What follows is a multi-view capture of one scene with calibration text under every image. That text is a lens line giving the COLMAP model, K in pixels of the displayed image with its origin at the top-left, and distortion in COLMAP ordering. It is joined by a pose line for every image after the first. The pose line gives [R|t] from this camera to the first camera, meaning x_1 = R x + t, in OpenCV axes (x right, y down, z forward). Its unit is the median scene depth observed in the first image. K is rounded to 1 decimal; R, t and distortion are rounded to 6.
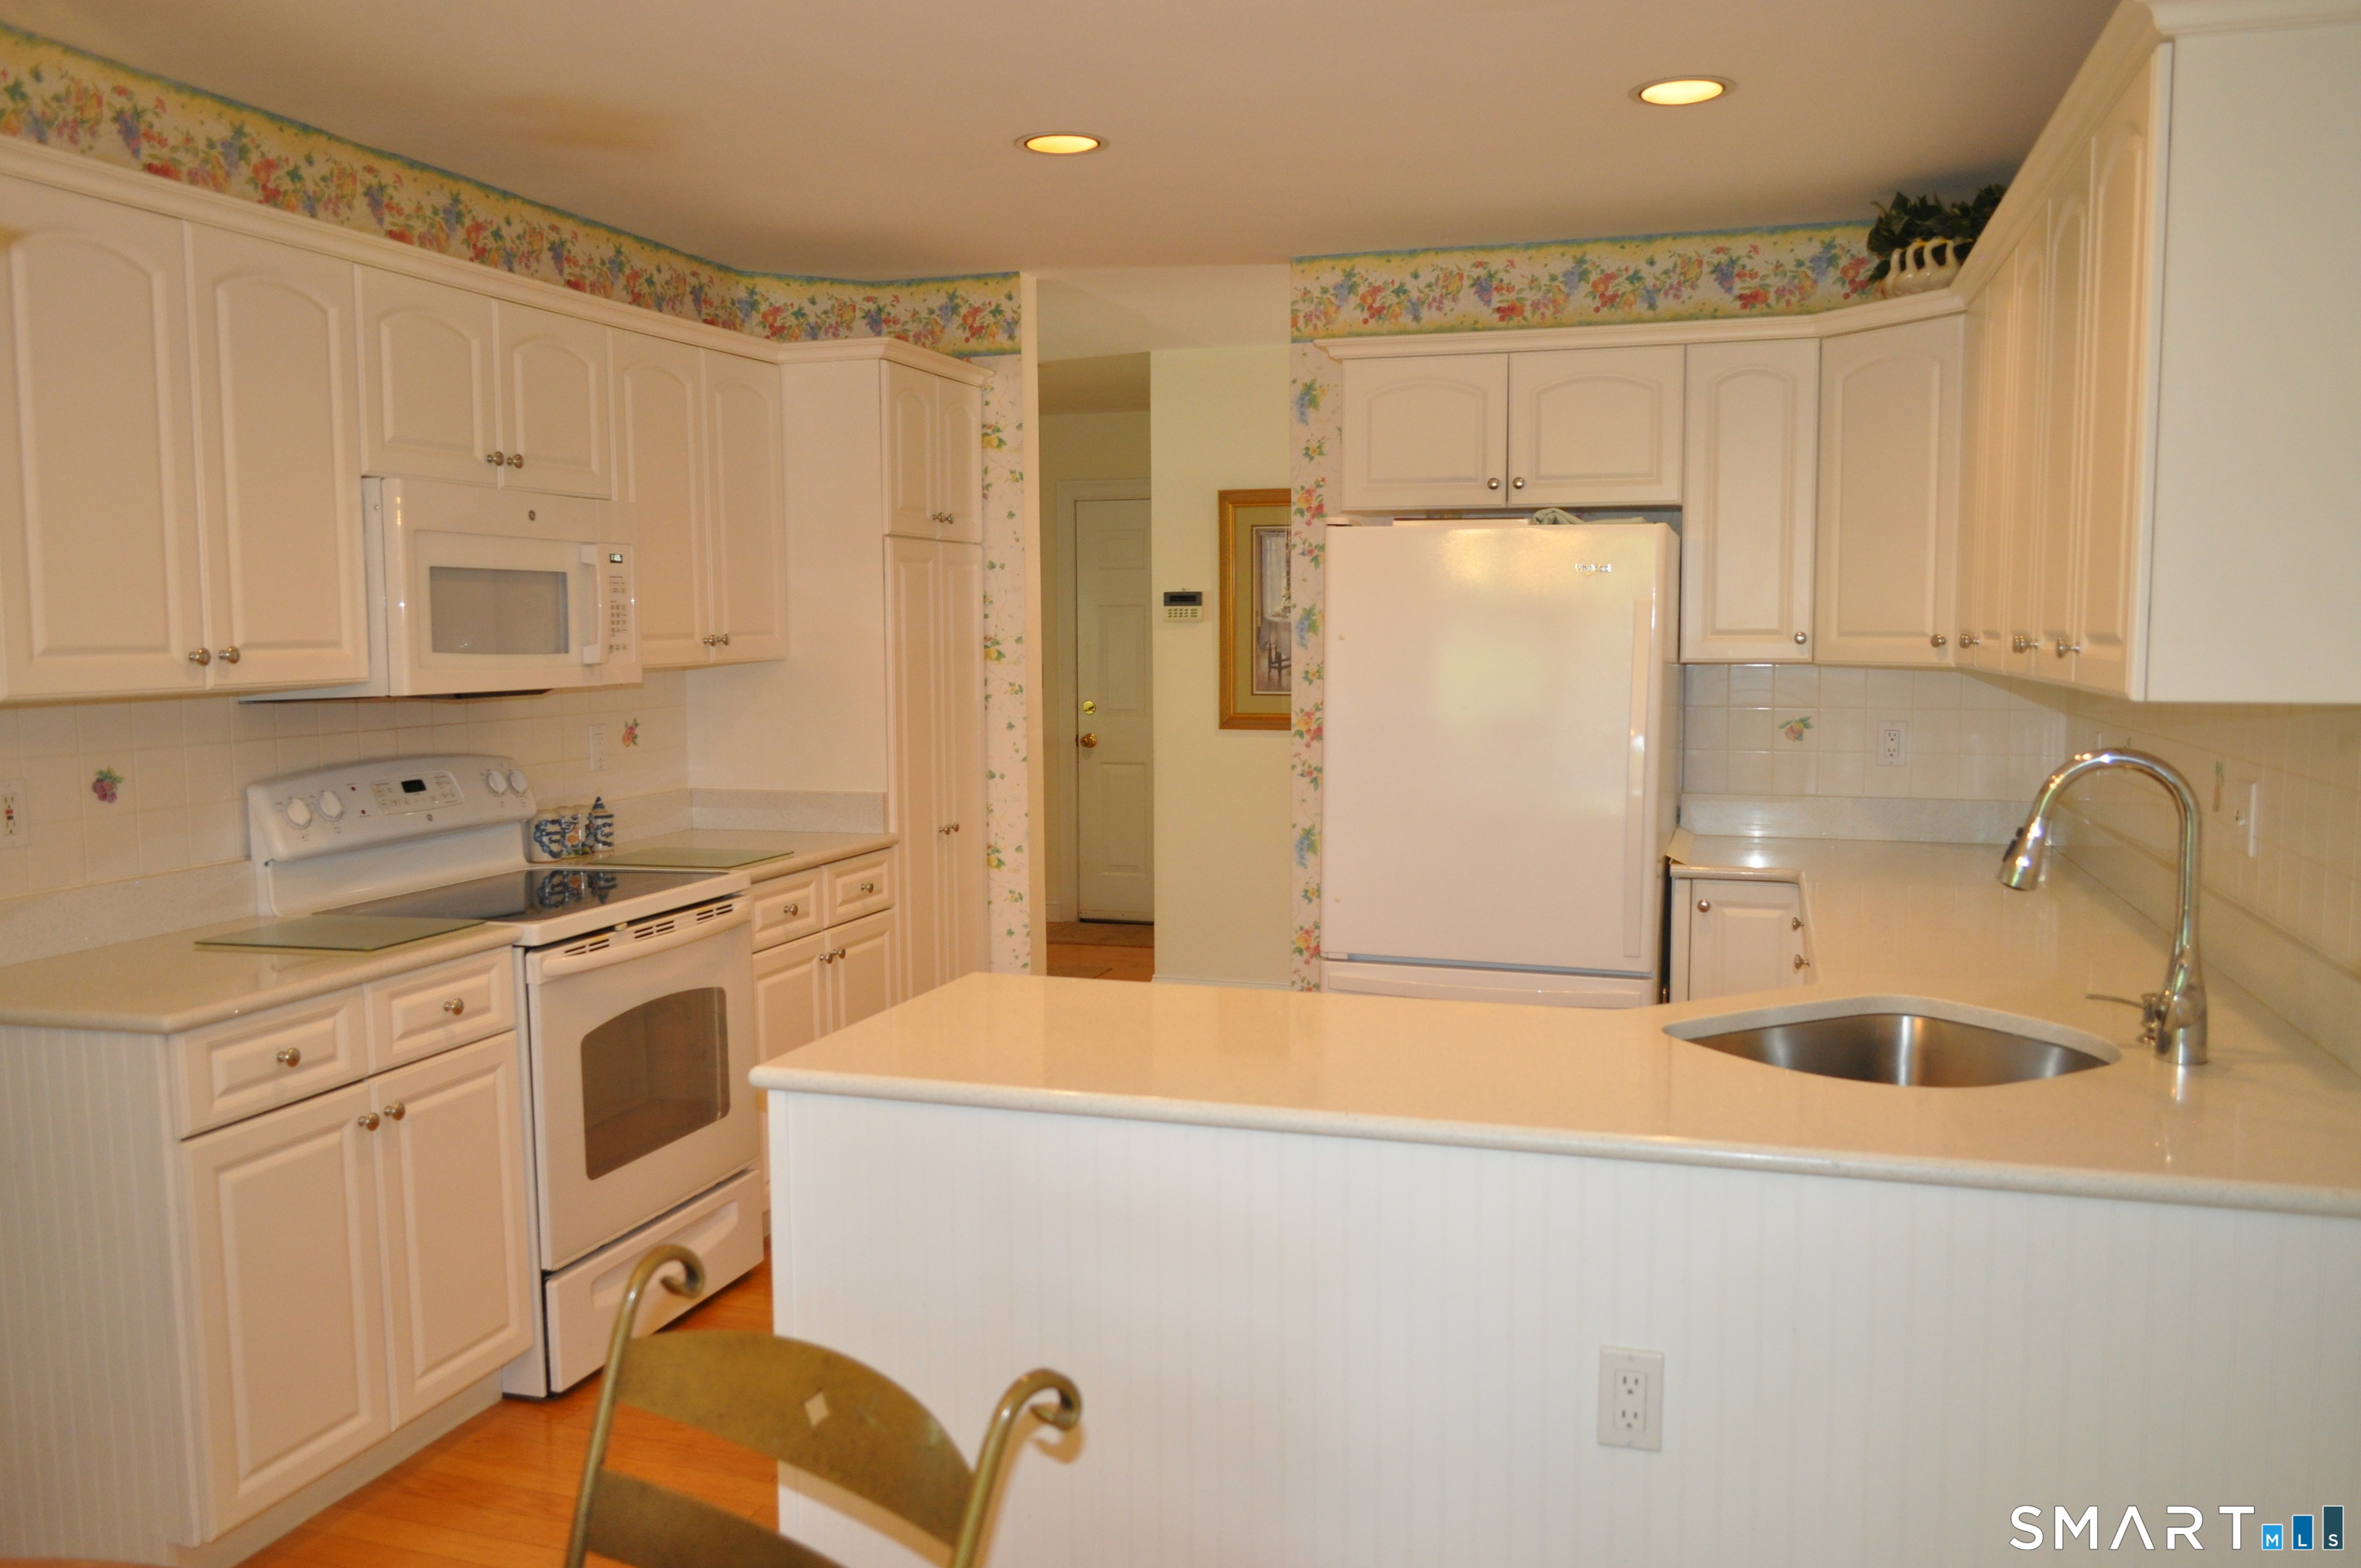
lens RADIAL K [[1844.8, 0, 1181.2], [0, 1844.8, 784.6], [0, 0, 1]] dist [-0.002947, 0.002639]
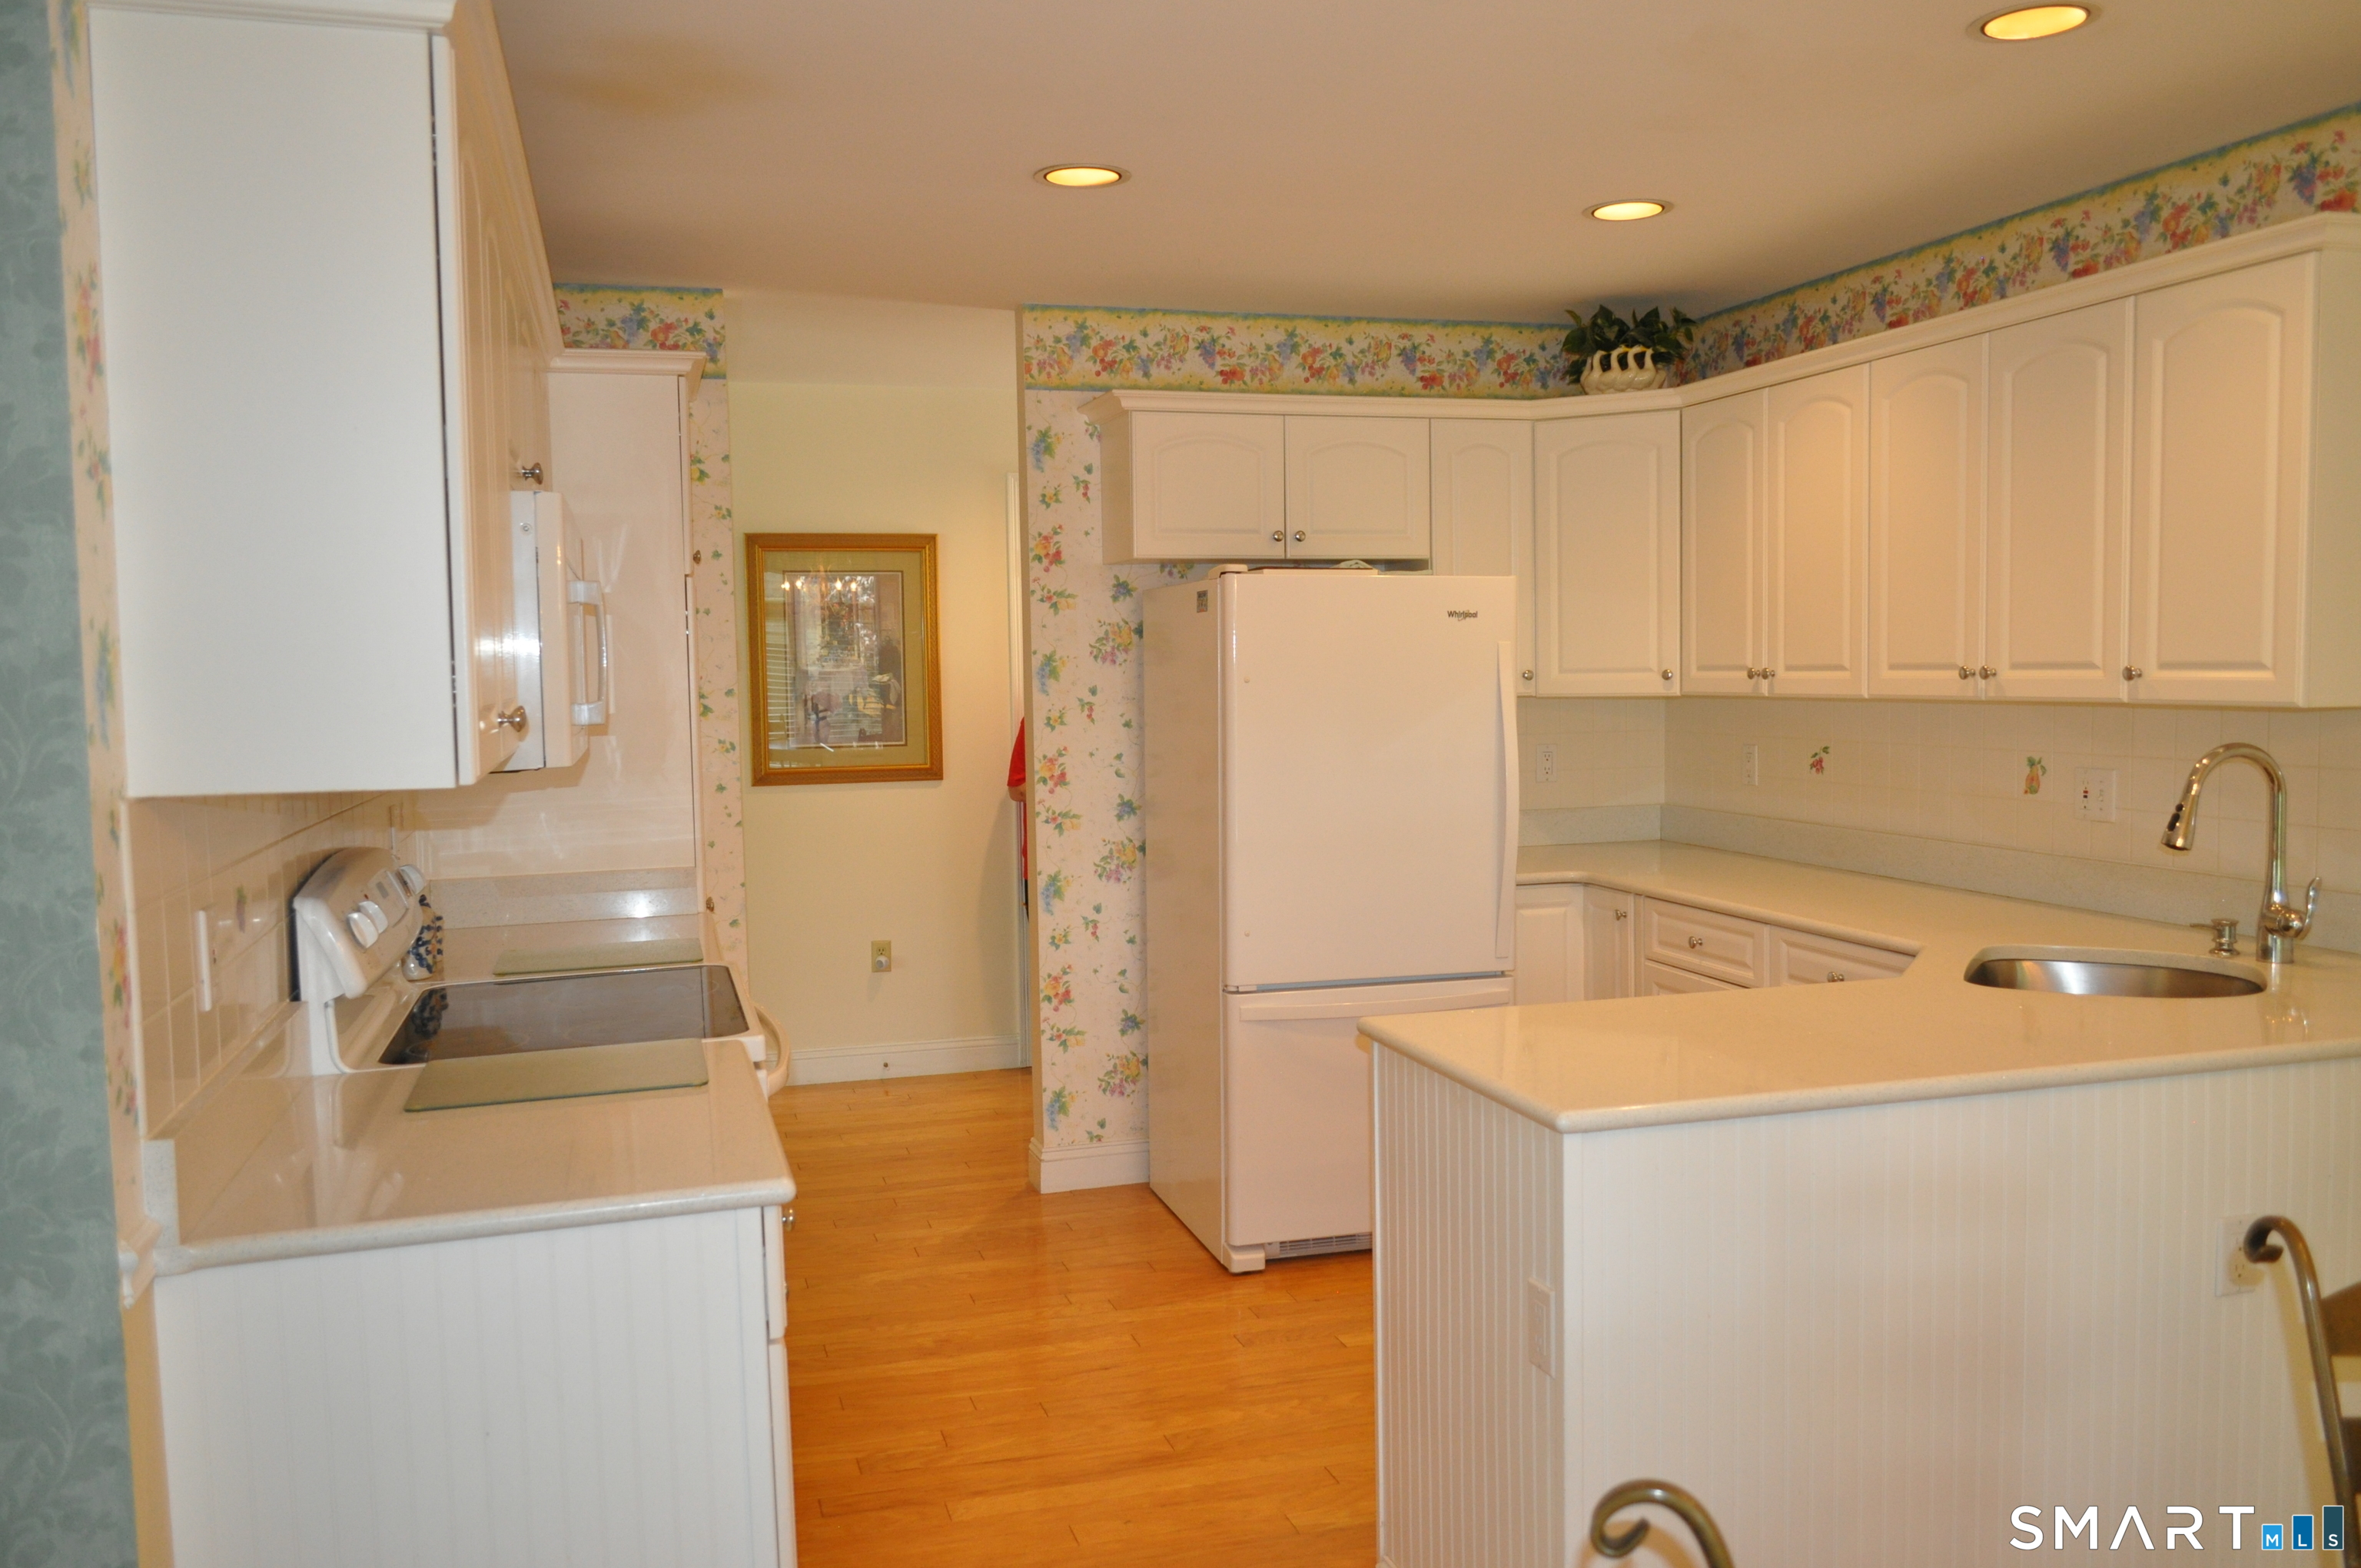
lens RADIAL K [[1844.8, 0, 1184.0], [0, 1844.8, 782.5], [0, 0, 1]] dist [-0.002947, 0.002639]
pose [[0.831255, -0.046494, 0.553944, -0.462870], [0.062983, 0.997957, -0.010752, -0.011876], [-0.552312, 0.043827, 0.832484, 0.141154]]
